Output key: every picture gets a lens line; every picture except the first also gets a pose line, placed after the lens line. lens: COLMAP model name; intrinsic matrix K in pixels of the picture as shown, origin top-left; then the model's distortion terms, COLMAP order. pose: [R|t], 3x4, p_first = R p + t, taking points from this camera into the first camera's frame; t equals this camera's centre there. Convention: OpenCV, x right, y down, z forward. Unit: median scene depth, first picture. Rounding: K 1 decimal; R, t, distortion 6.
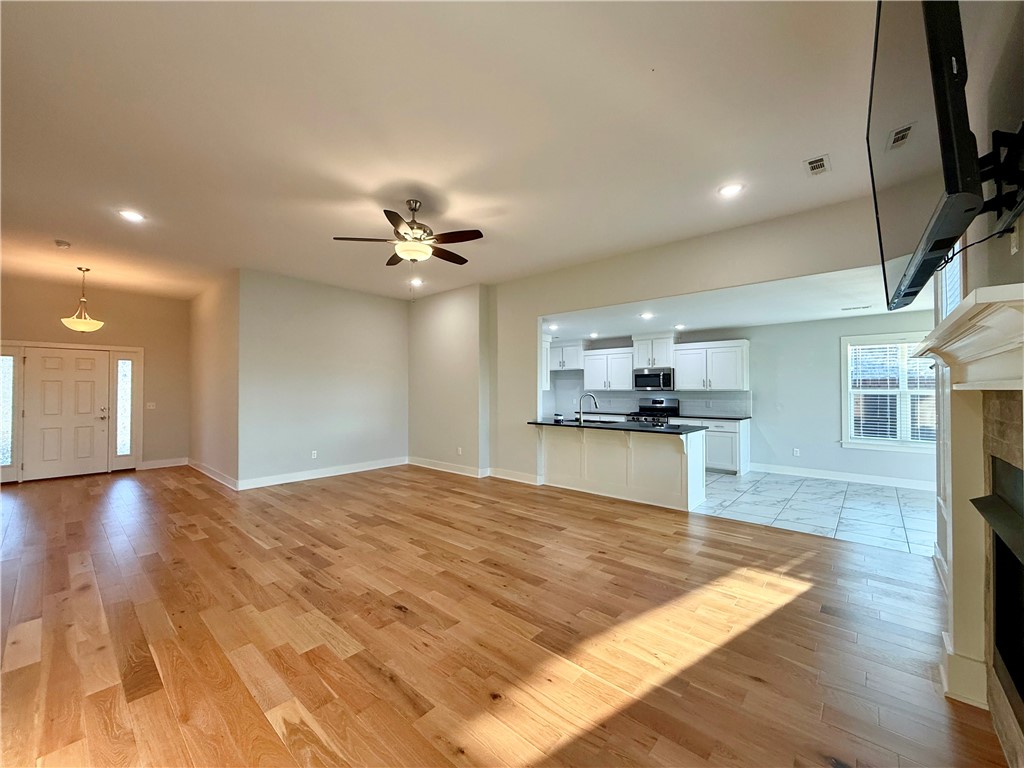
lens RADIAL K [[407.2, 0, 514.0], [0, 407.2, 383.6], [0, 0, 1]] dist [-0.001683, 0.000656]
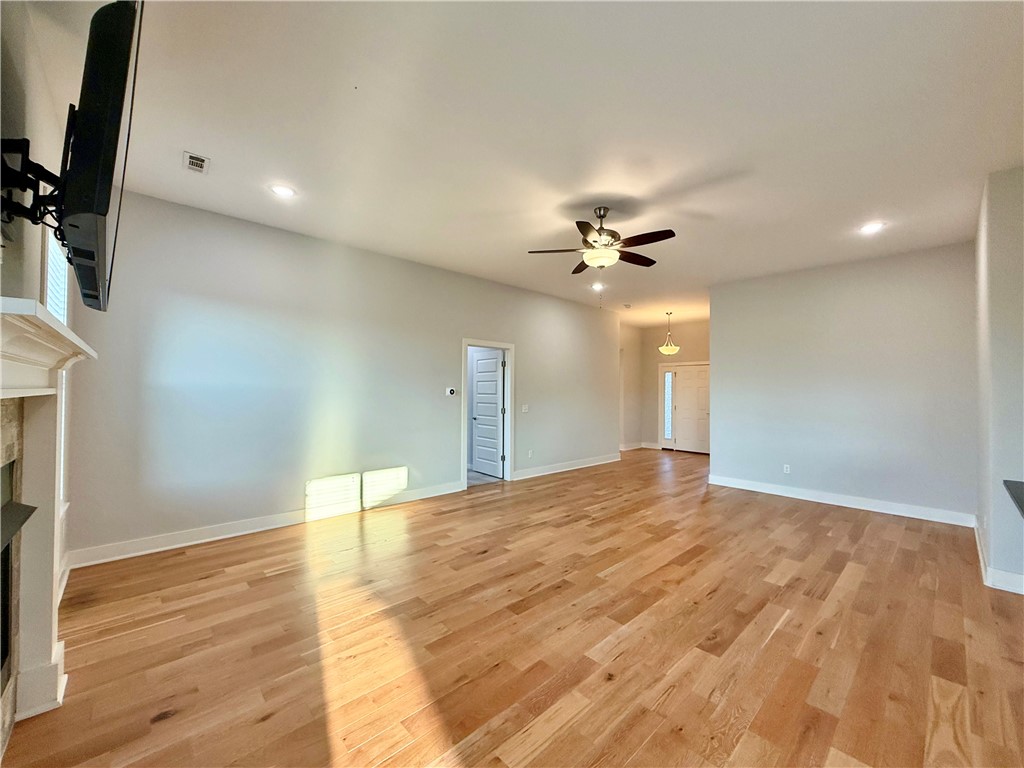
lens RADIAL K [[407.2, 0, 510.9], [0, 407.2, 385.4], [0, 0, 1]] dist [-0.001683, 0.000656]
pose [[-0.103793, -0.012514, -0.994520, 0.563576], [0.005871, 0.999896, -0.013194, 0.003627], [0.994582, -0.007208, -0.103708, 0.638883]]
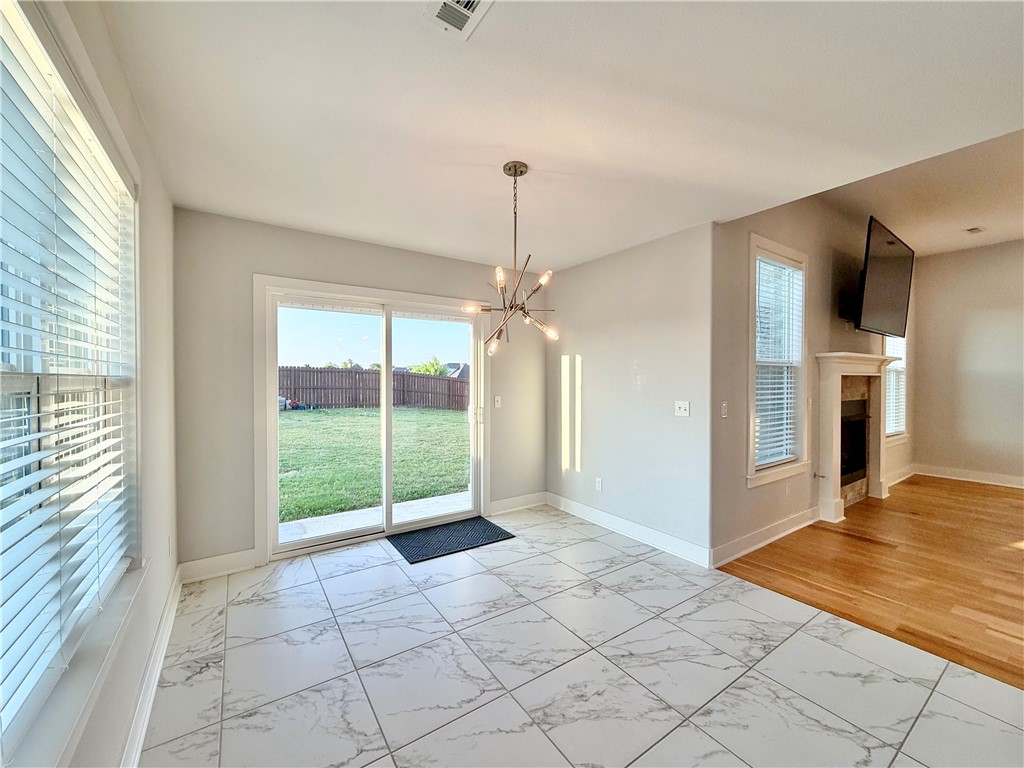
lens RADIAL K [[407.2, 0, 512.7], [0, 407.2, 384.8], [0, 0, 1]] dist [-0.001683, 0.000656]
pose [[-0.968061, -0.002753, 0.250698, 0.817801], [-0.002679, 0.999996, 0.000638, 0.026544], [-0.250699, -0.000054, -0.968065, 1.294579]]
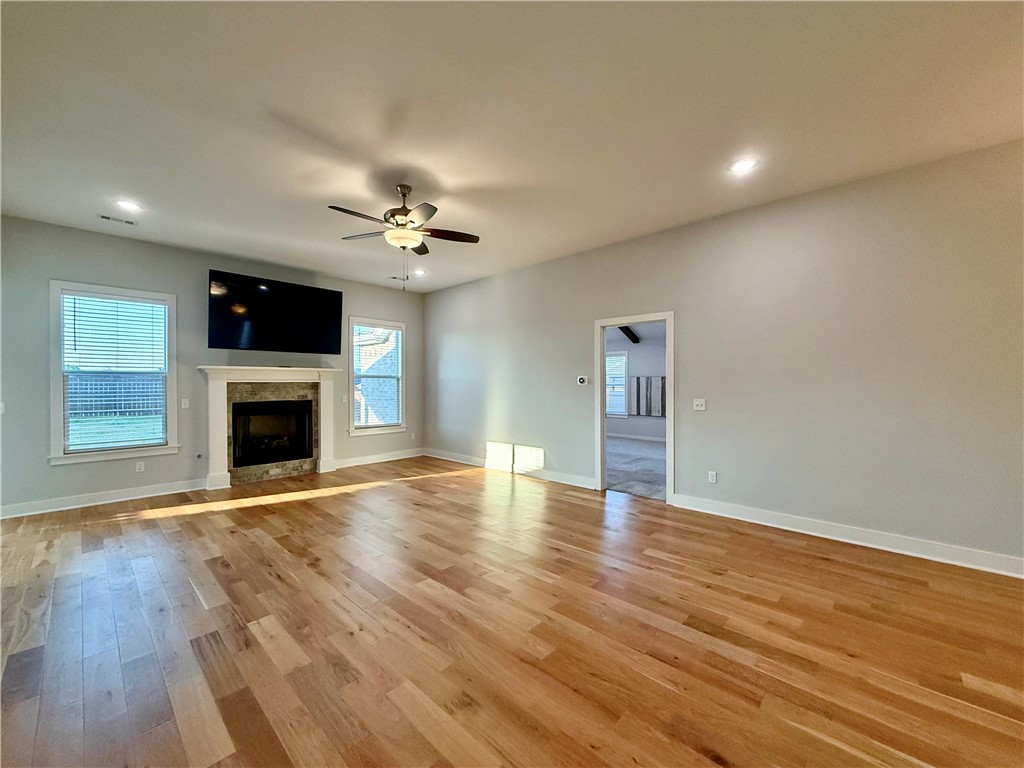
lens RADIAL K [[407.2, 0, 512.2], [0, 407.2, 384.3], [0, 0, 1]] dist [-0.001683, 0.000656]
pose [[-0.999357, 0.002921, 0.035742, -0.390872], [0.002432, 0.999903, -0.013718, 0.028953], [-0.035778, -0.013622, -0.999267, 1.423323]]
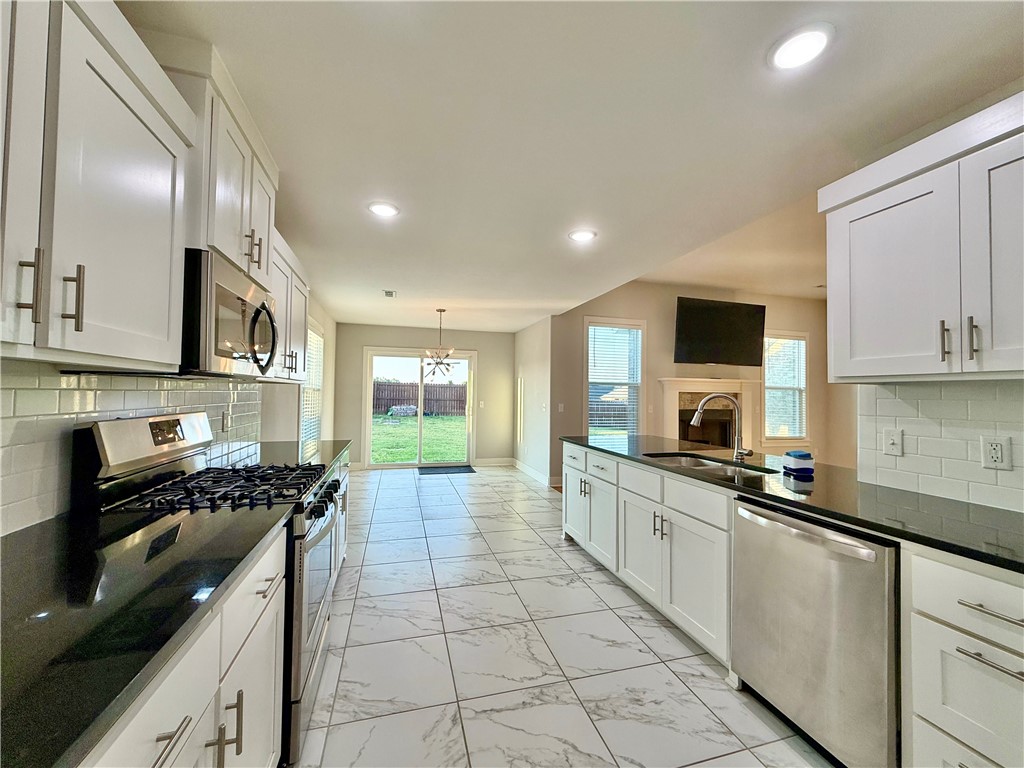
lens RADIAL K [[407.2, 0, 512.3], [0, 407.2, 385.5], [0, 0, 1]] dist [-0.001683, 0.000656]
pose [[-0.839174, 0.000766, 0.543862, 0.149793], [-0.021178, 0.999195, -0.034086, 0.040462], [-0.543450, -0.040122, -0.838482, 1.702582]]
